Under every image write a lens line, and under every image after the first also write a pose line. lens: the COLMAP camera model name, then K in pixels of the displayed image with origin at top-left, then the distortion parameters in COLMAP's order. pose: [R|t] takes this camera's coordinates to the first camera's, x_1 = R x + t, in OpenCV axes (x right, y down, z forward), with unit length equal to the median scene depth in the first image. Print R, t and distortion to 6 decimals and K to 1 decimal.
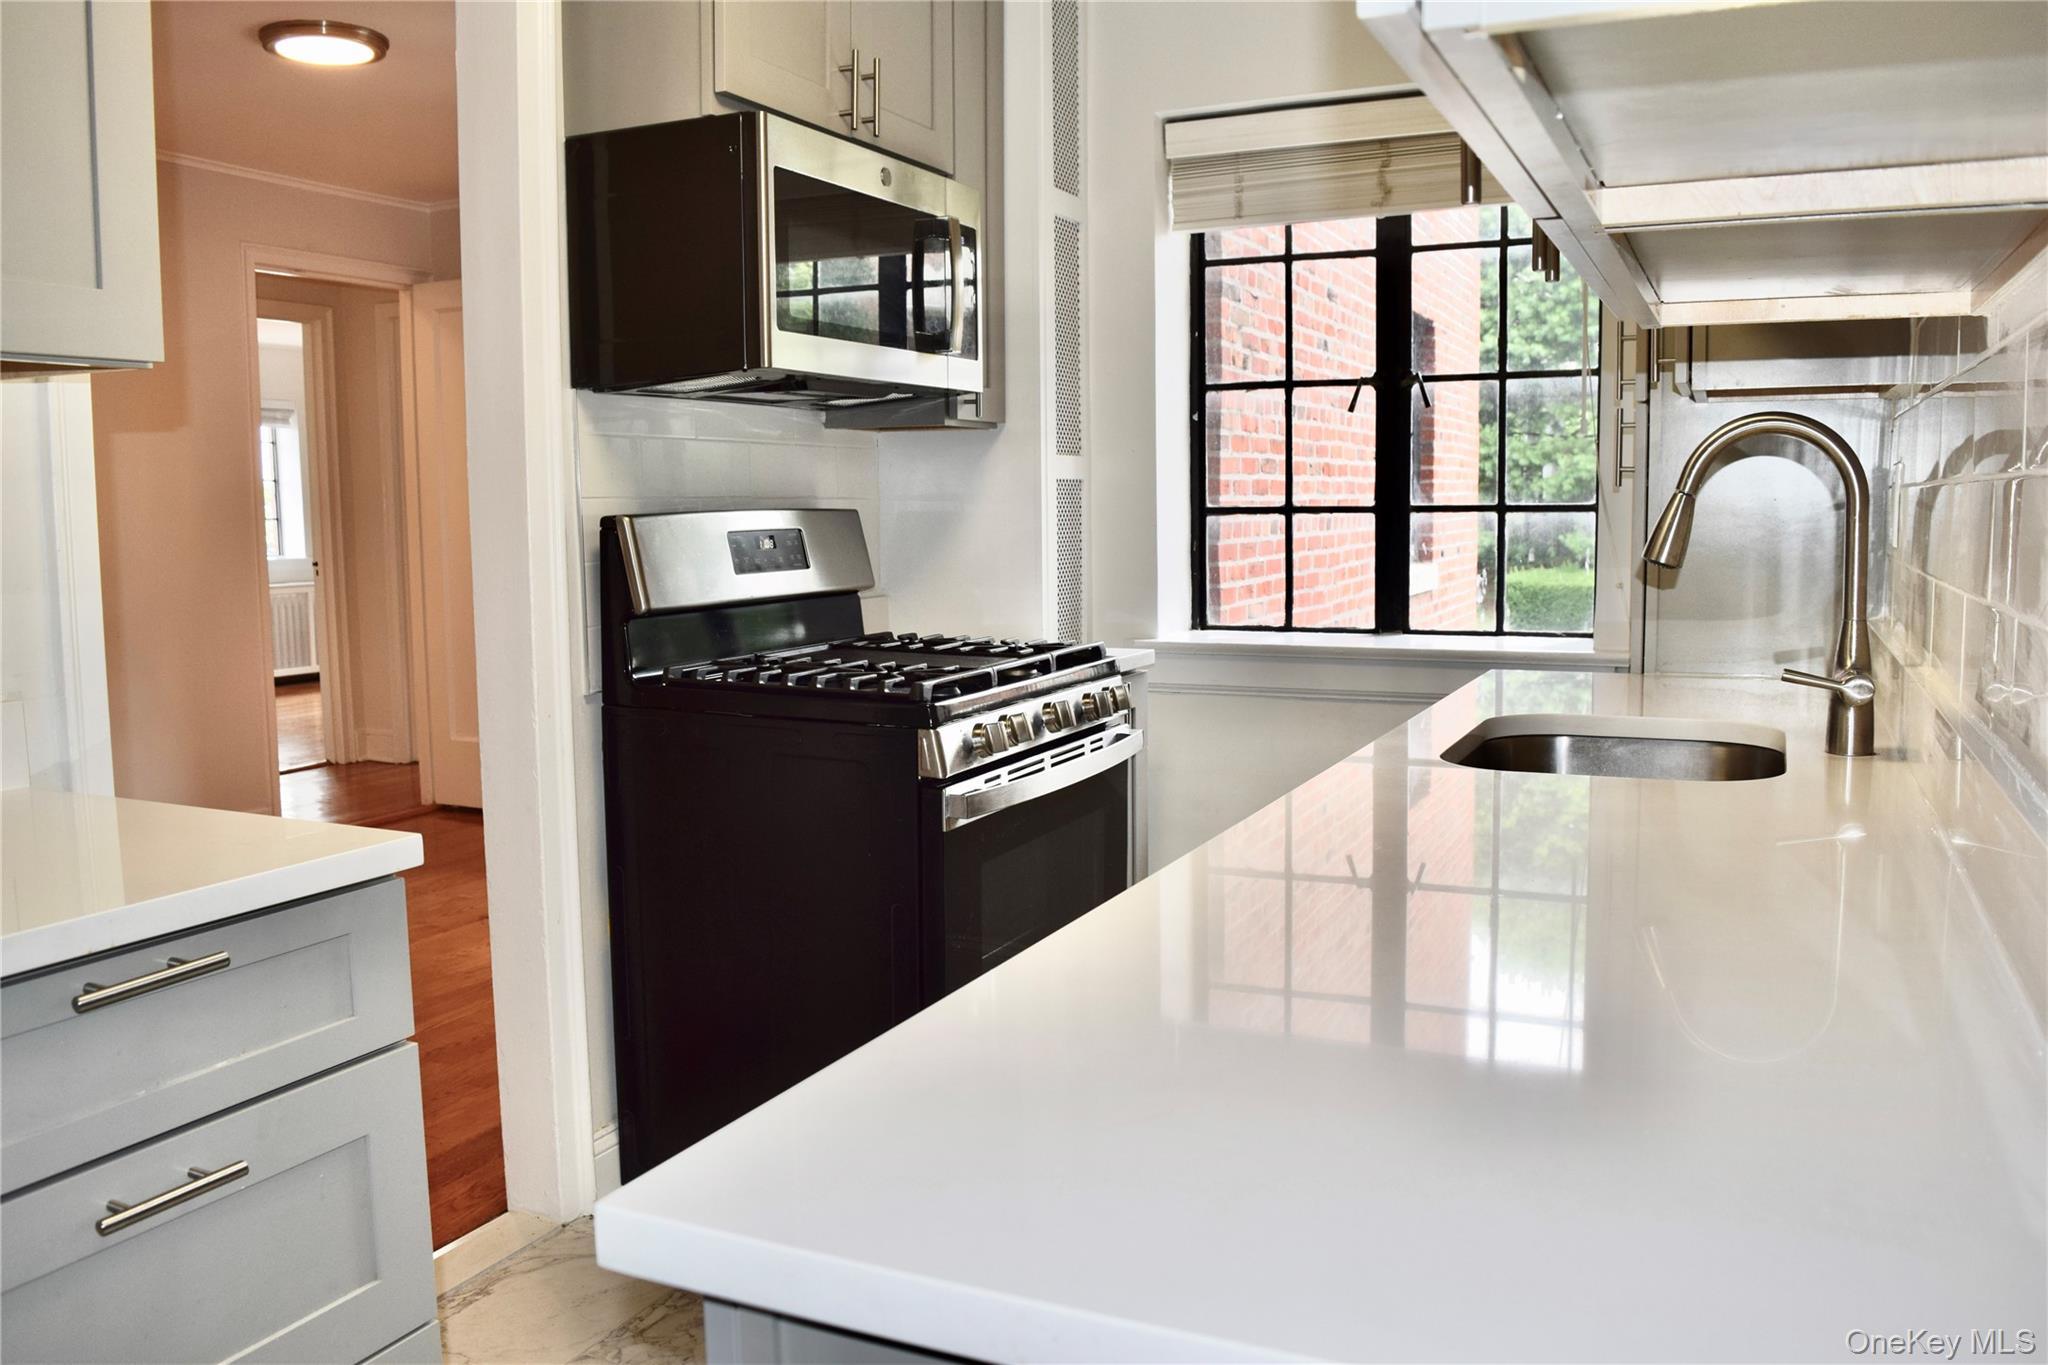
lens RADIAL K [[1613.0, 0, 1024.0], [0, 1613.0, 682.5], [0, 0, 1]] dist [-0.072940, 0.004284]
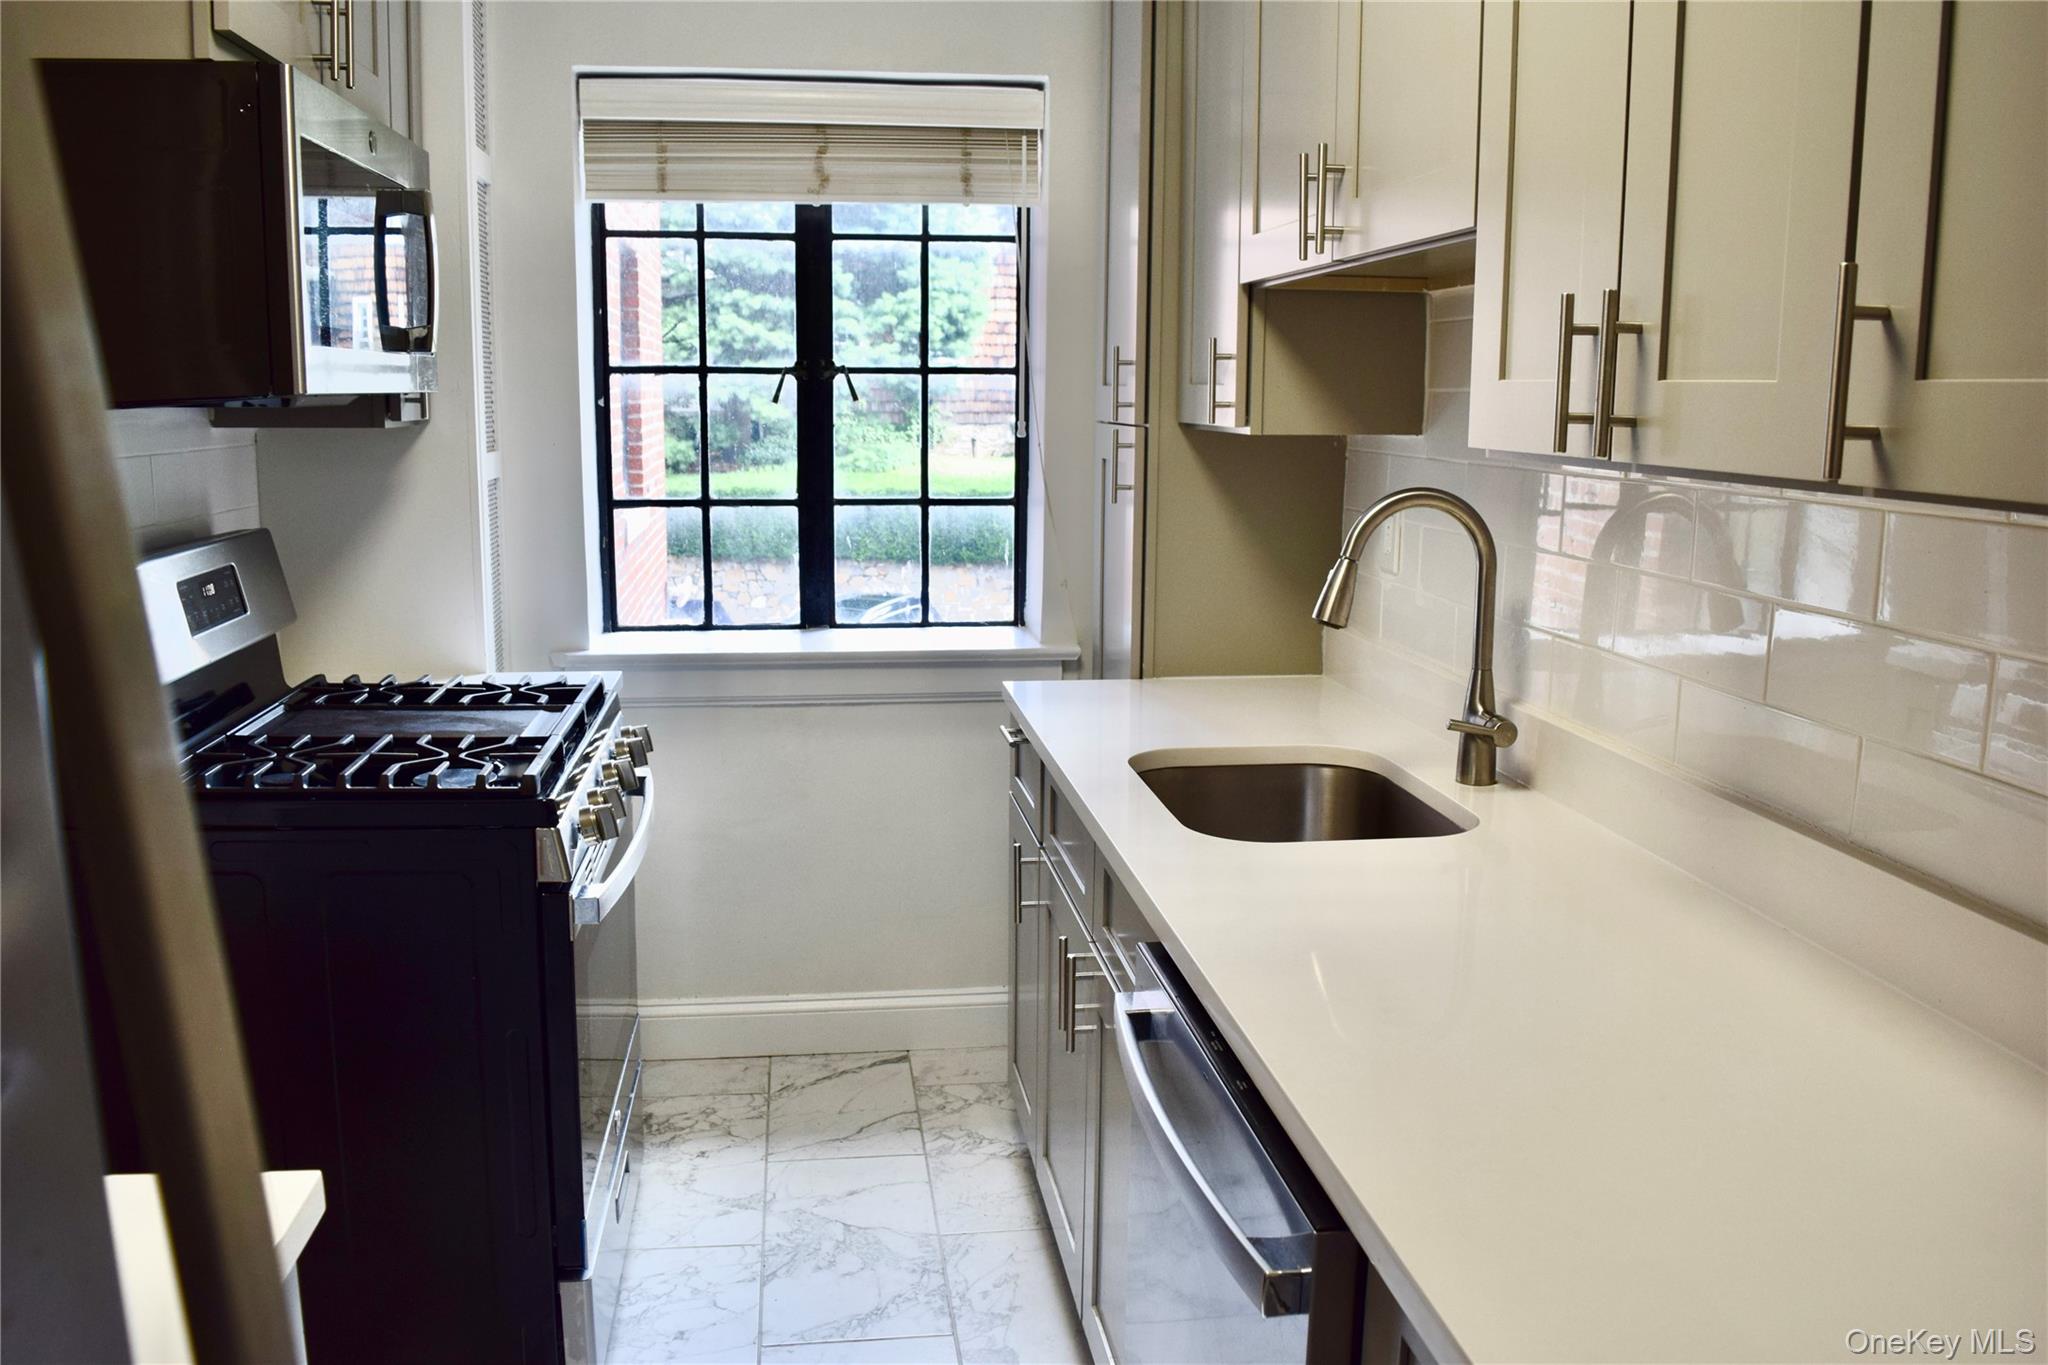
lens RADIAL K [[1613.0, 0, 1024.0], [0, 1613.0, 682.5], [0, 0, 1]] dist [-0.072940, 0.004284]
pose [[0.843260, -0.075488, 0.532179, -0.197755], [0.041354, 0.996266, 0.075790, -0.068868], [-0.535913, -0.041903, 0.843233, 0.101148]]
